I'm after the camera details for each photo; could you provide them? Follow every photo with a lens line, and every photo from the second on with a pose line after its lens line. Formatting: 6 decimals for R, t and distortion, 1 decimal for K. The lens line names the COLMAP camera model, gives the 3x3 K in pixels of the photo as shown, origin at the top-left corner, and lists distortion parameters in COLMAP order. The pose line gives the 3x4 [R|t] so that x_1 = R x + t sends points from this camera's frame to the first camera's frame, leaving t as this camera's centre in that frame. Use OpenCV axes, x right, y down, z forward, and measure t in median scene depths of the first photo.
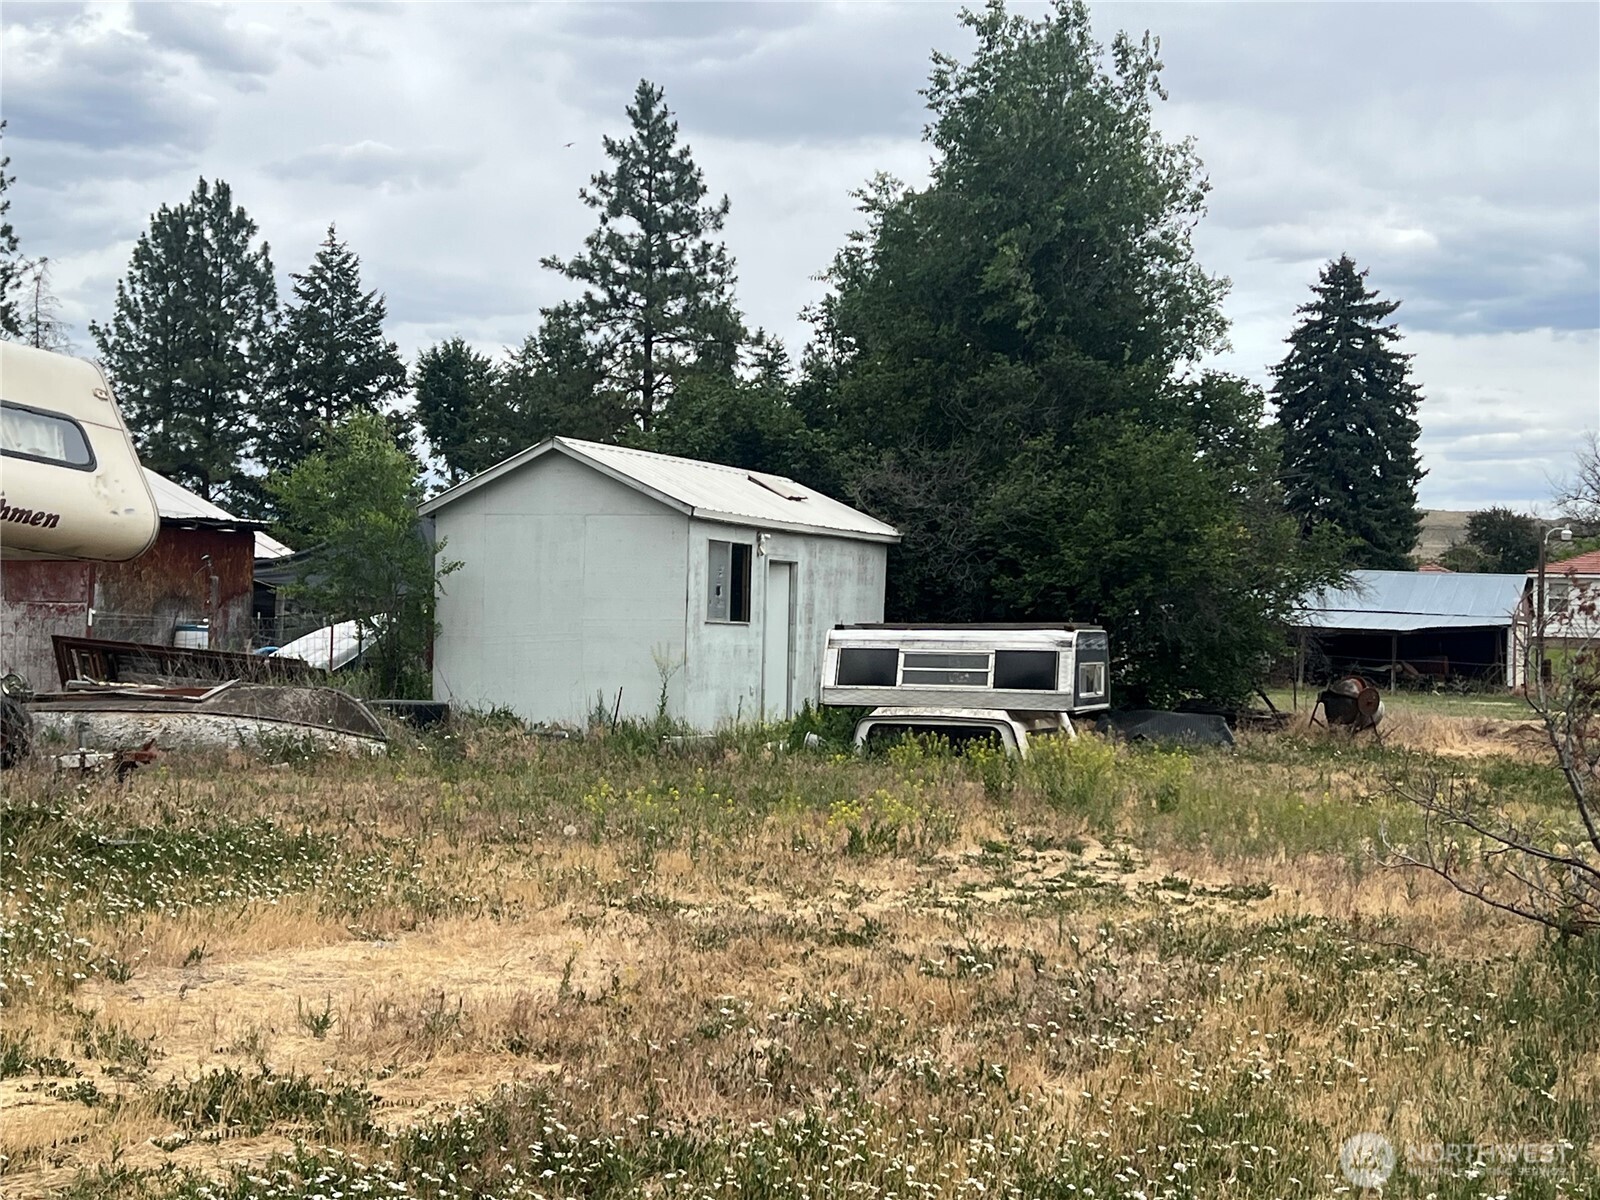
lens RADIAL K [[2366.4, 0, 800.0], [0, 2366.4, 600.0], [0, 0, 1]] dist [0.233830, 0.026201]
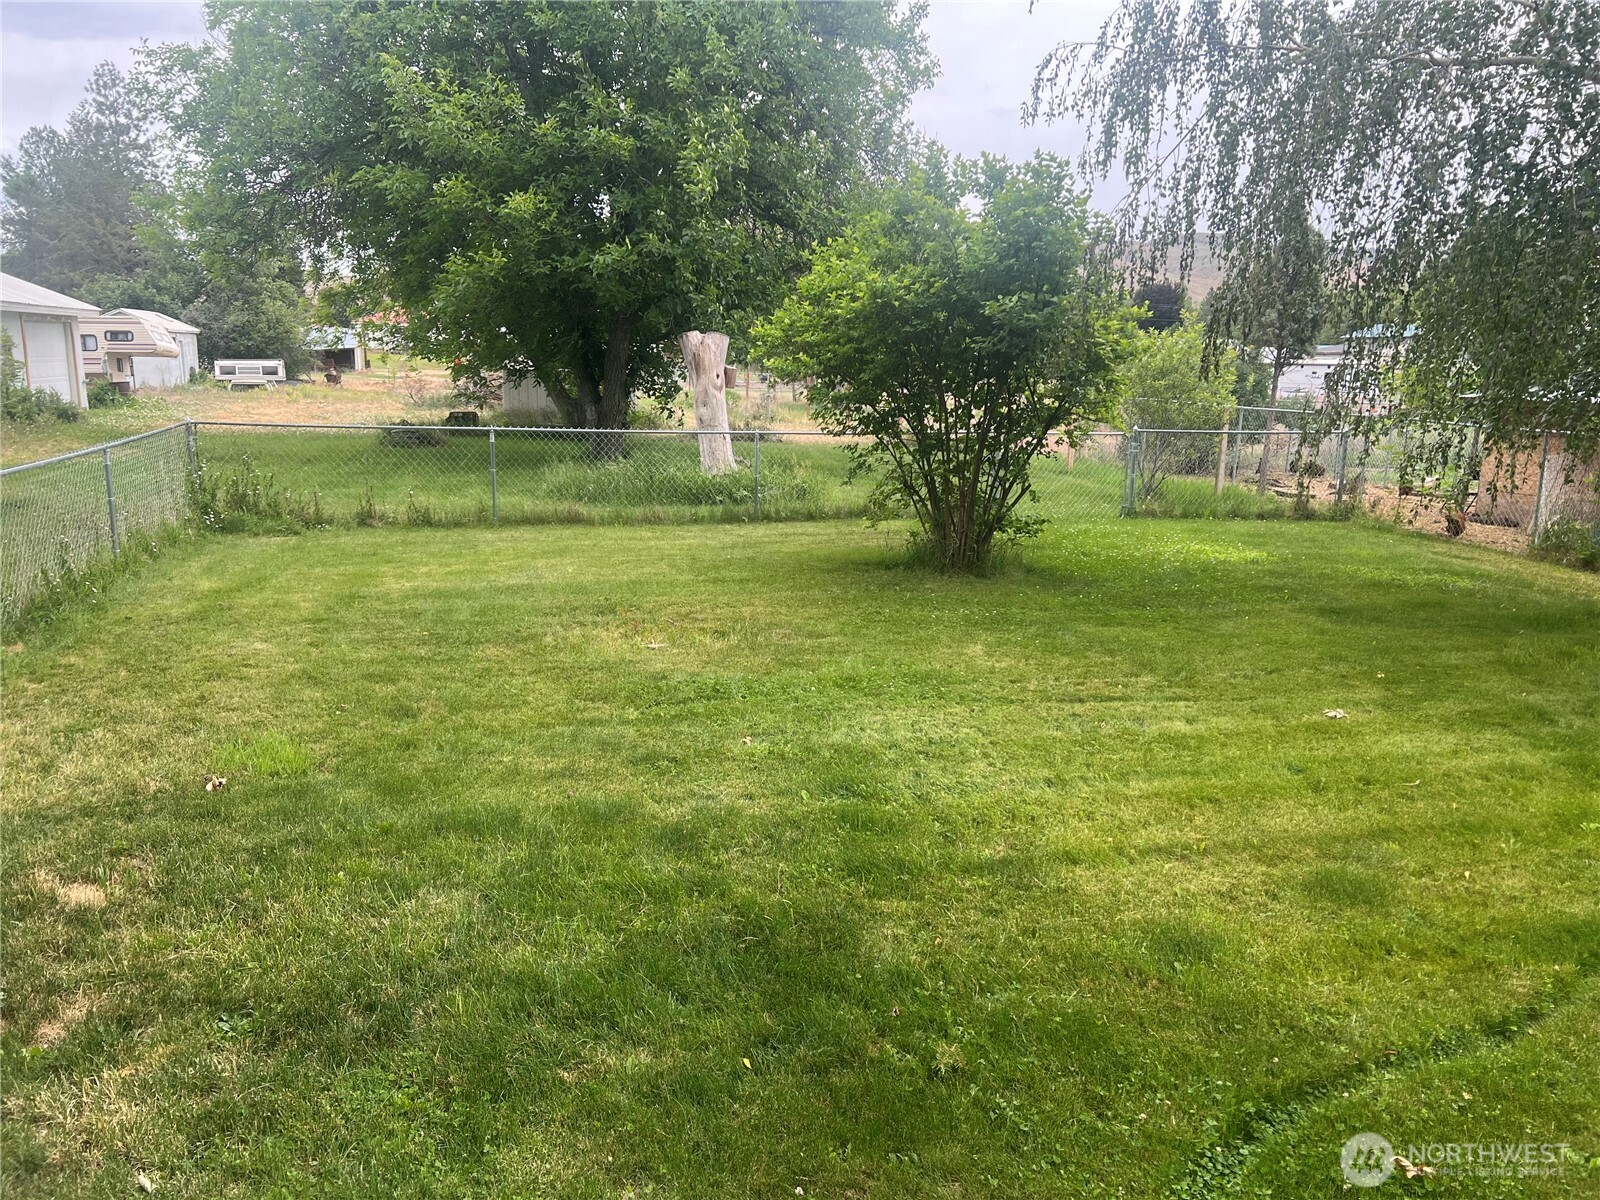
lens RADIAL K [[1207.1, 0, 797.0], [0, 1207.1, 594.6], [0, 0, 1]] dist [0.080649, -0.096757]
pose [[0.798422, -0.130060, 0.587883, -0.508627], [-0.002169, 0.975763, 0.218818, -0.063732], [-0.602094, -0.175984, 0.778789, -1.428404]]
